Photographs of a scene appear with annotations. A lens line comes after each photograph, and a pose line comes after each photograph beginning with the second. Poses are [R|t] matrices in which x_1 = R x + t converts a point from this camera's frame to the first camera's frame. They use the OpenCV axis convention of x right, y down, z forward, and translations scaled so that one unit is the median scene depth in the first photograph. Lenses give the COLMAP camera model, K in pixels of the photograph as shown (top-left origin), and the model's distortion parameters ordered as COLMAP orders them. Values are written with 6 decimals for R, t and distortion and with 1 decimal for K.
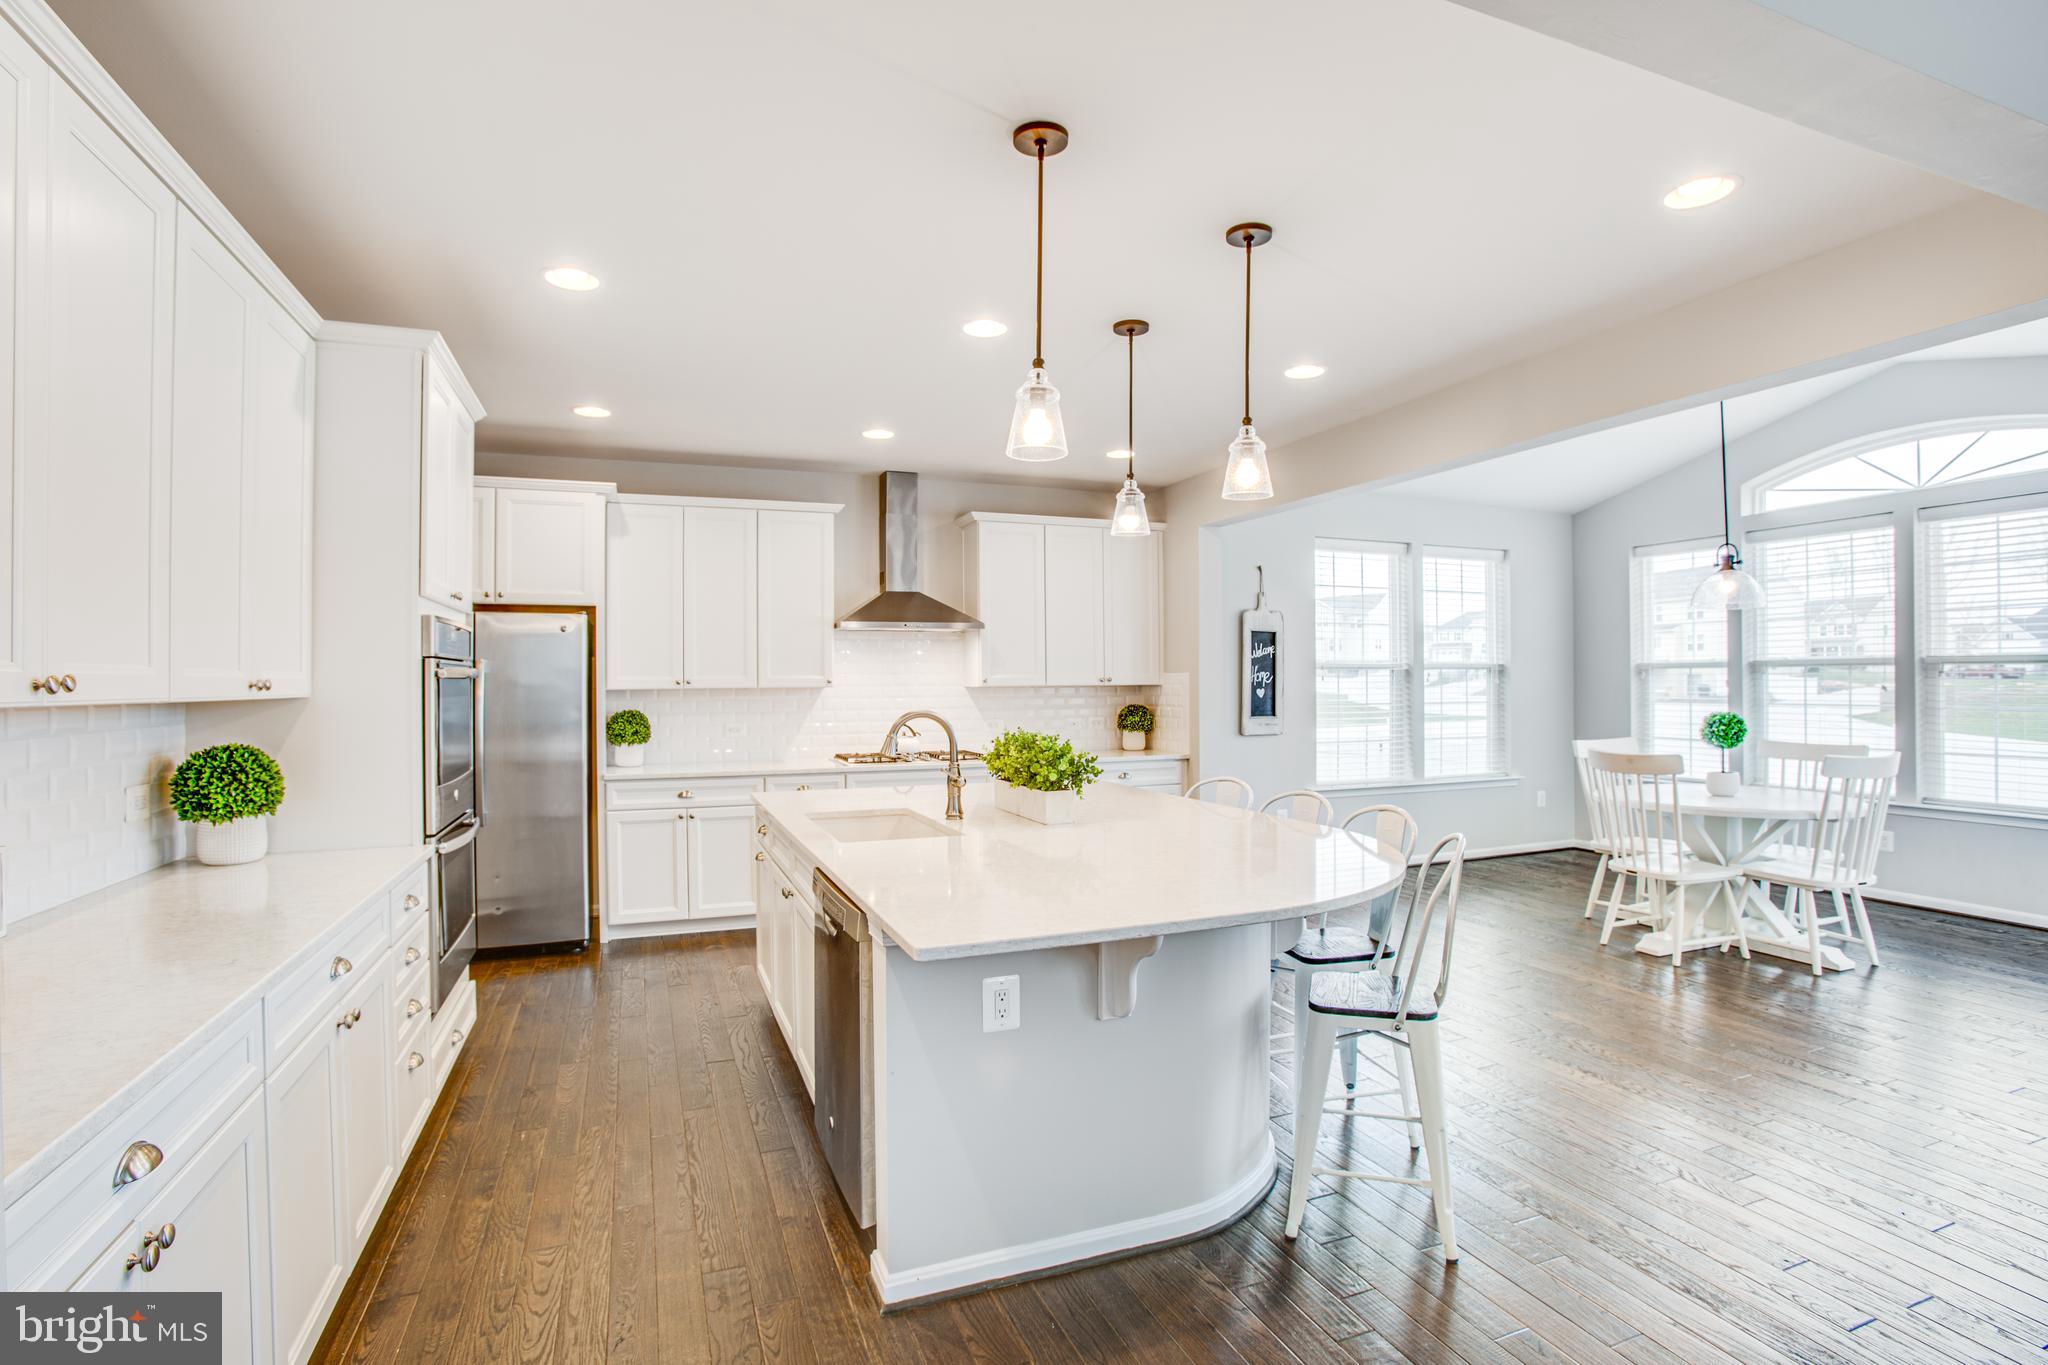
lens RADIAL K [[969.7, 0, 1023.6], [0, 969.7, 674.3], [0, 0, 1]] dist [-0.021528, 0.002583]
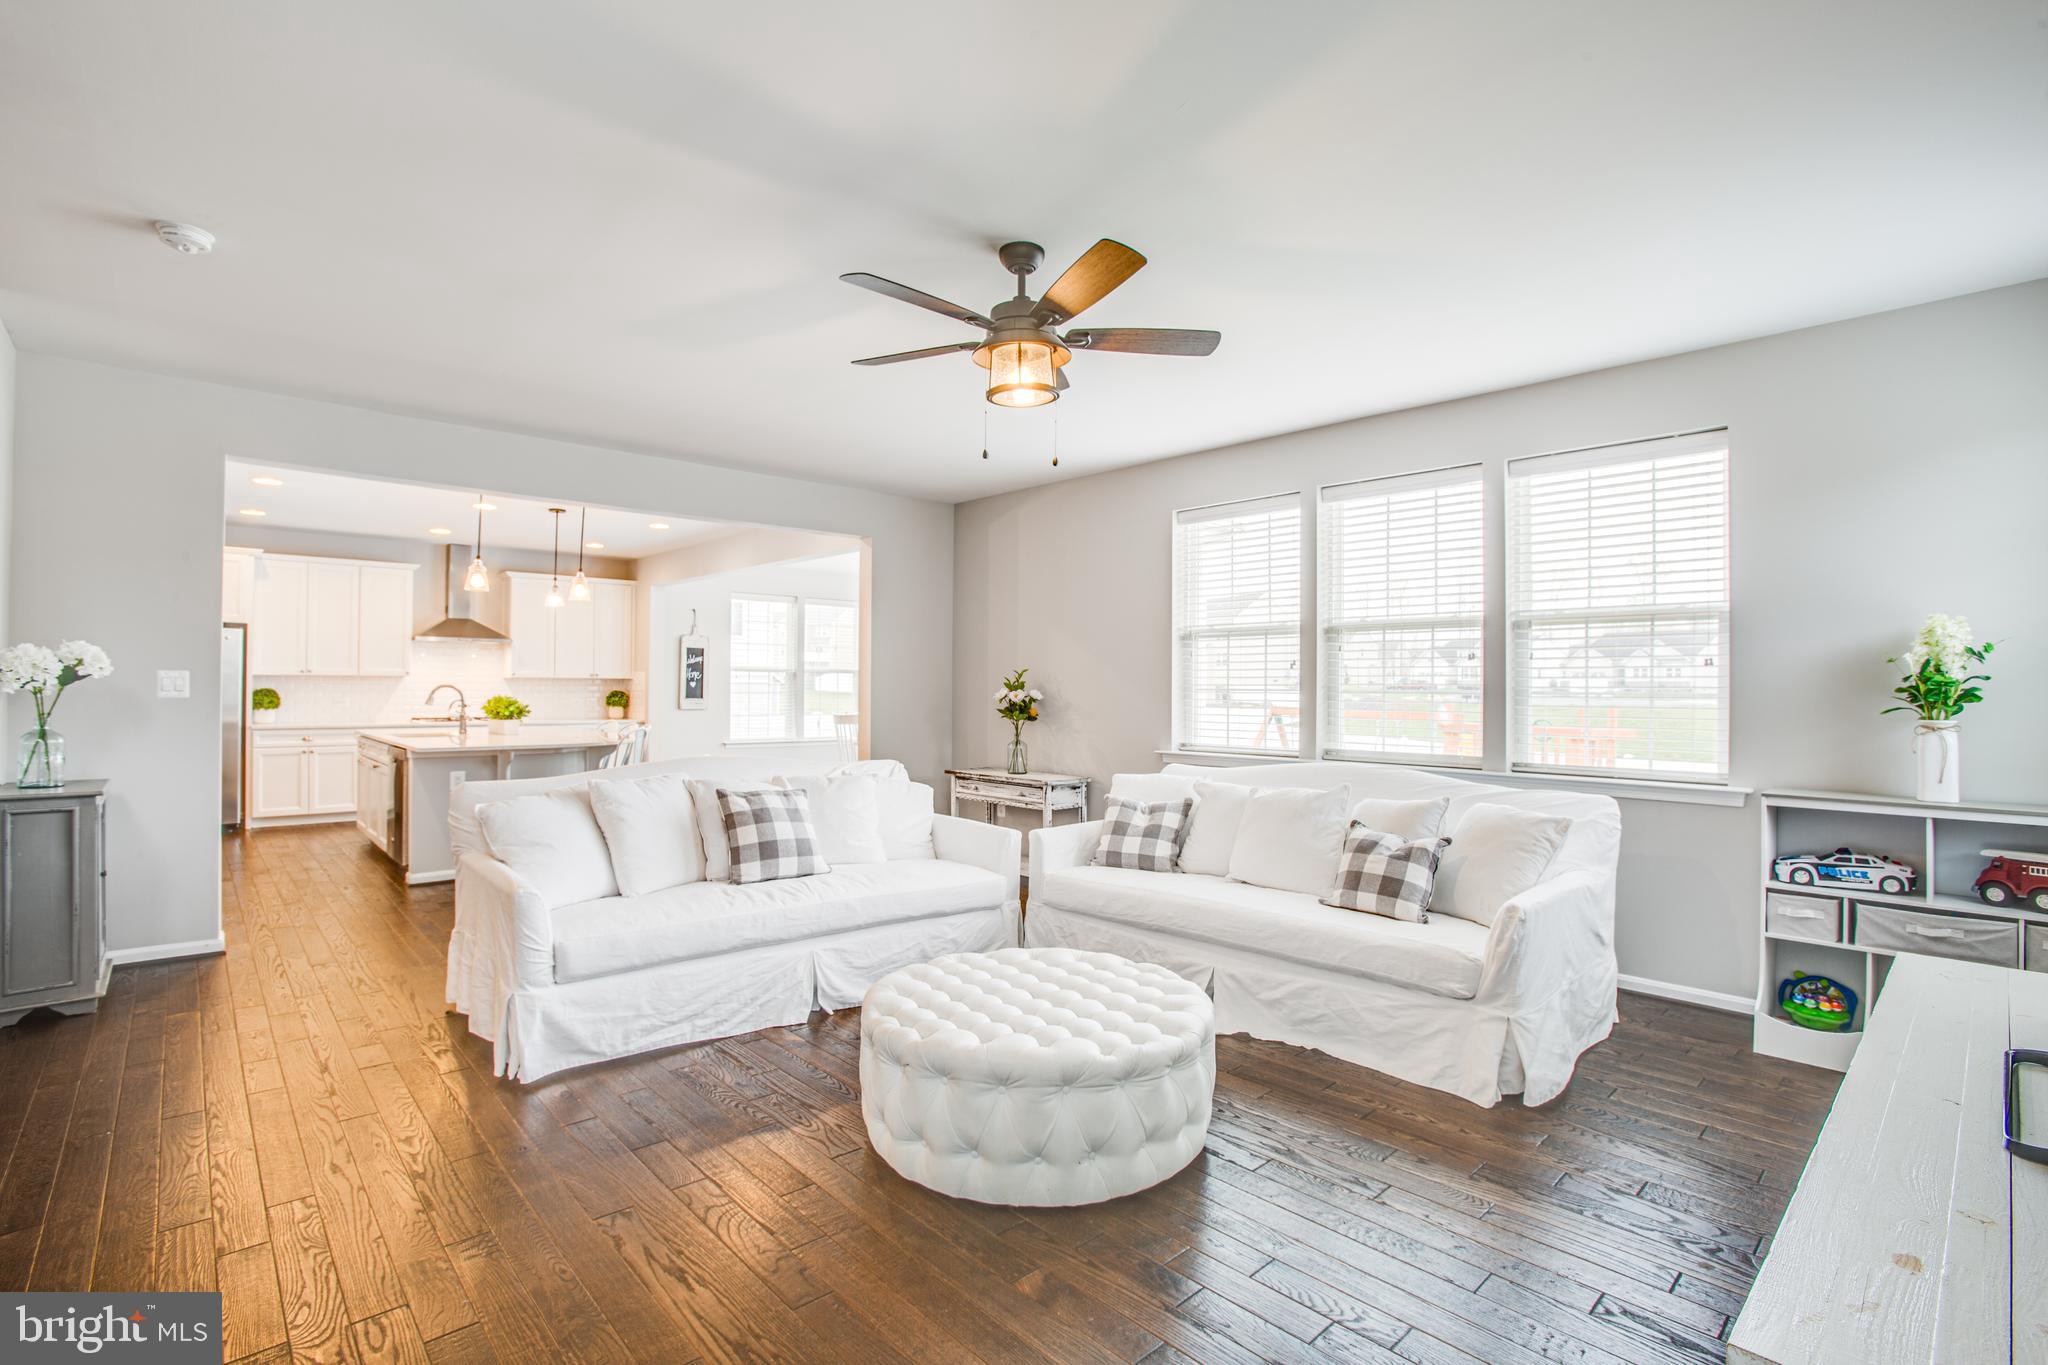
lens RADIAL K [[969.7, 0, 983.6], [0, 969.7, 674.0], [0, 0, 1]] dist [-0.021528, 0.002583]
pose [[0.949558, 0.018960, 0.313018, 0.201505], [-0.017090, 0.999816, -0.008717, 0.007172], [-0.313125, 0.002927, 0.949707, -0.797929]]
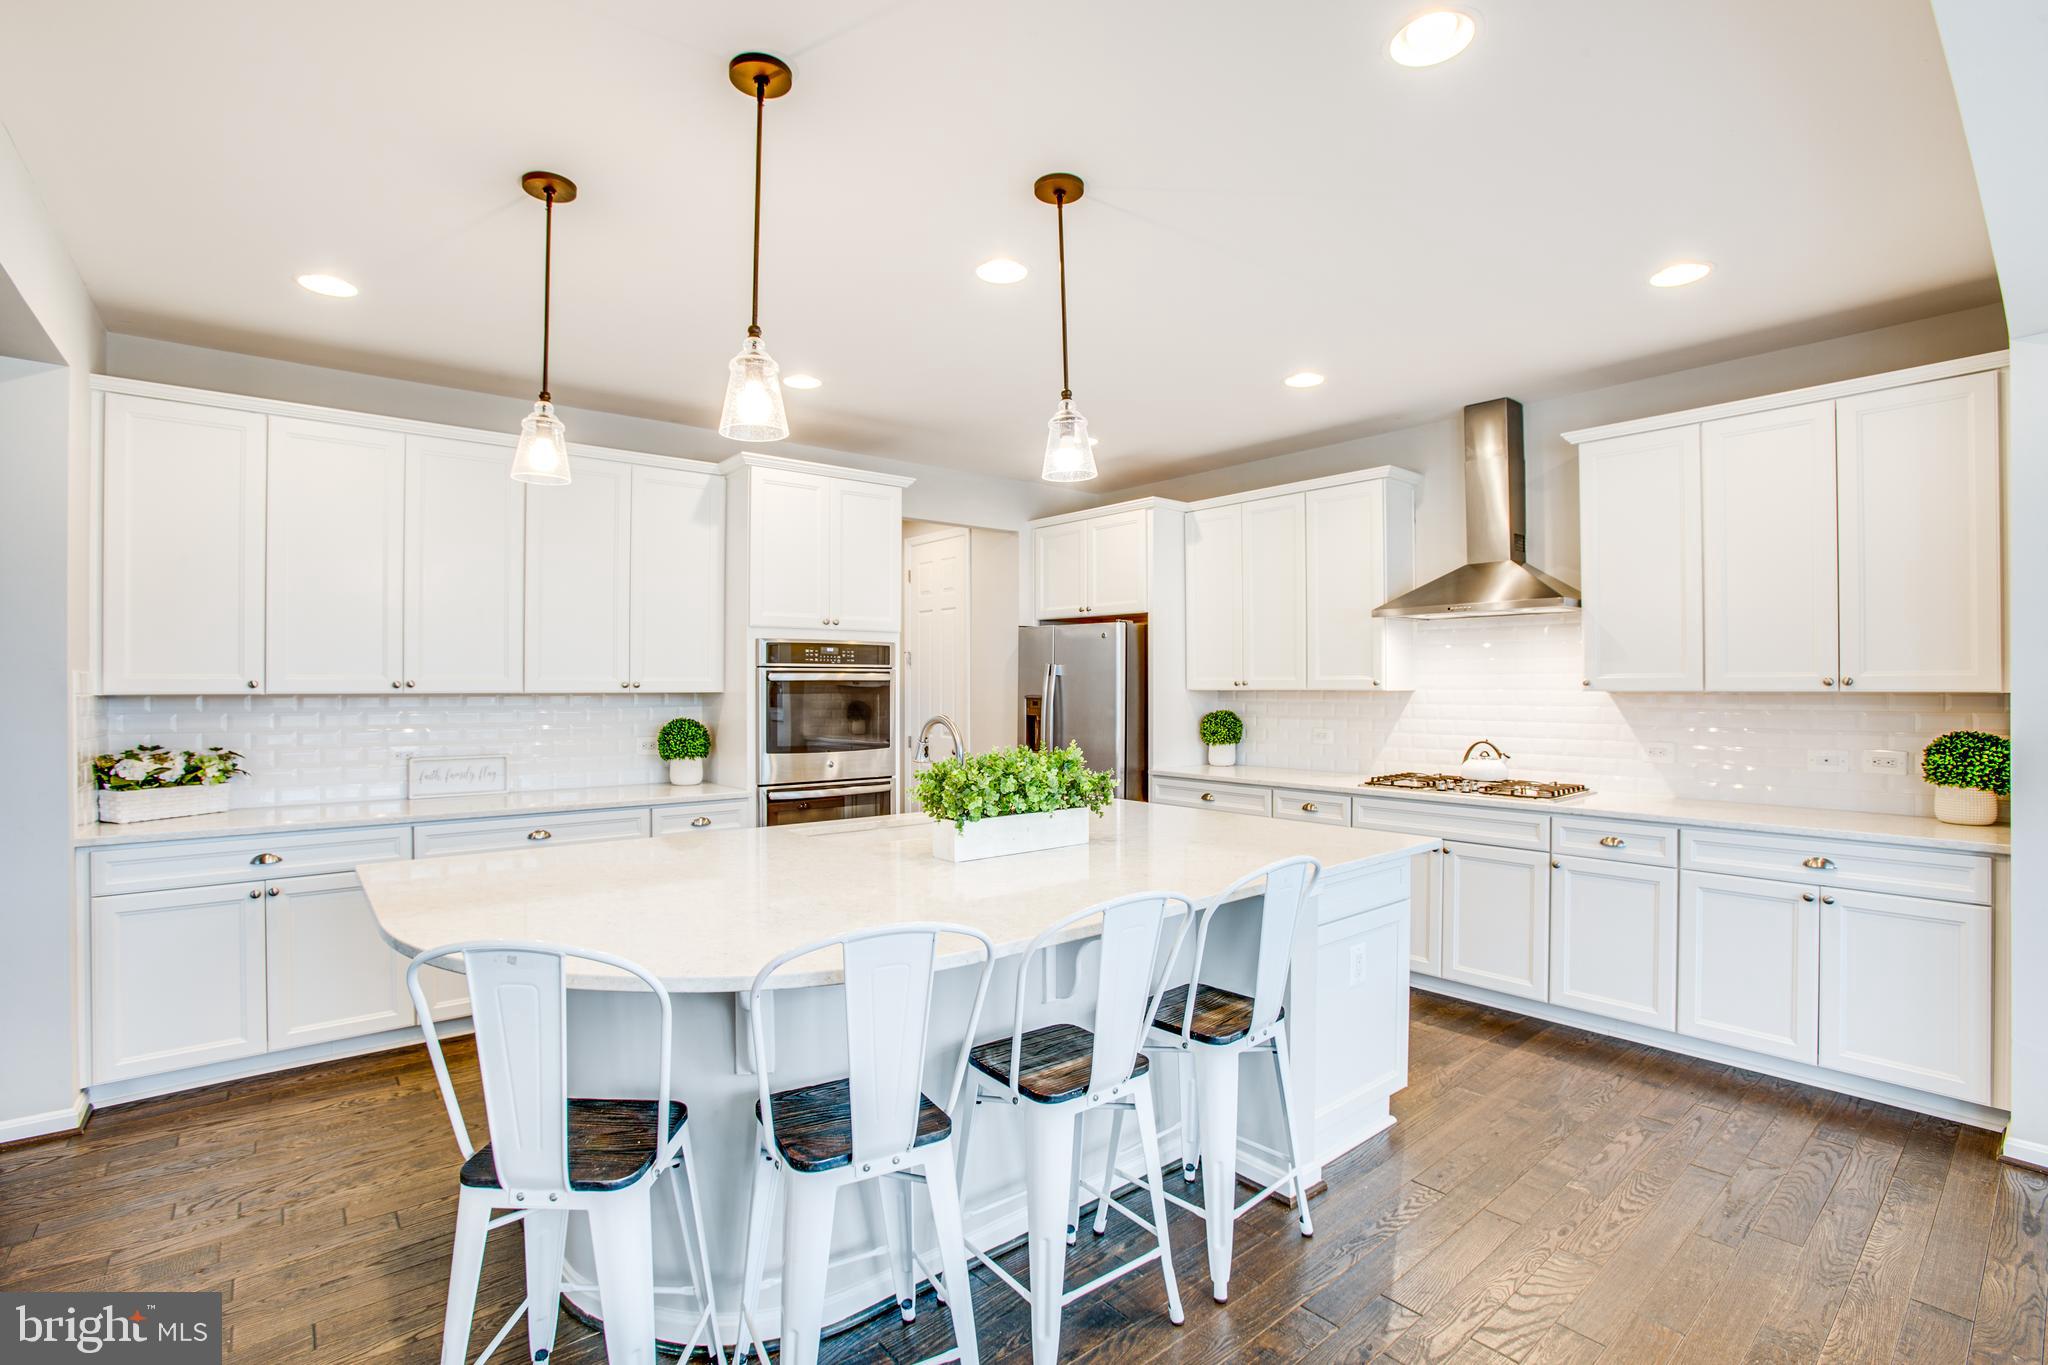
lens RADIAL K [[969.7, 0, 1014.1], [0, 969.7, 681.7], [0, 0, 1]] dist [-0.021528, 0.002583]
pose [[0.321119, 0.002511, -0.947035, 0.448846], [0.006505, 0.999967, 0.004857, 0.000540], [0.947016, -0.007720, 0.321092, 0.425960]]
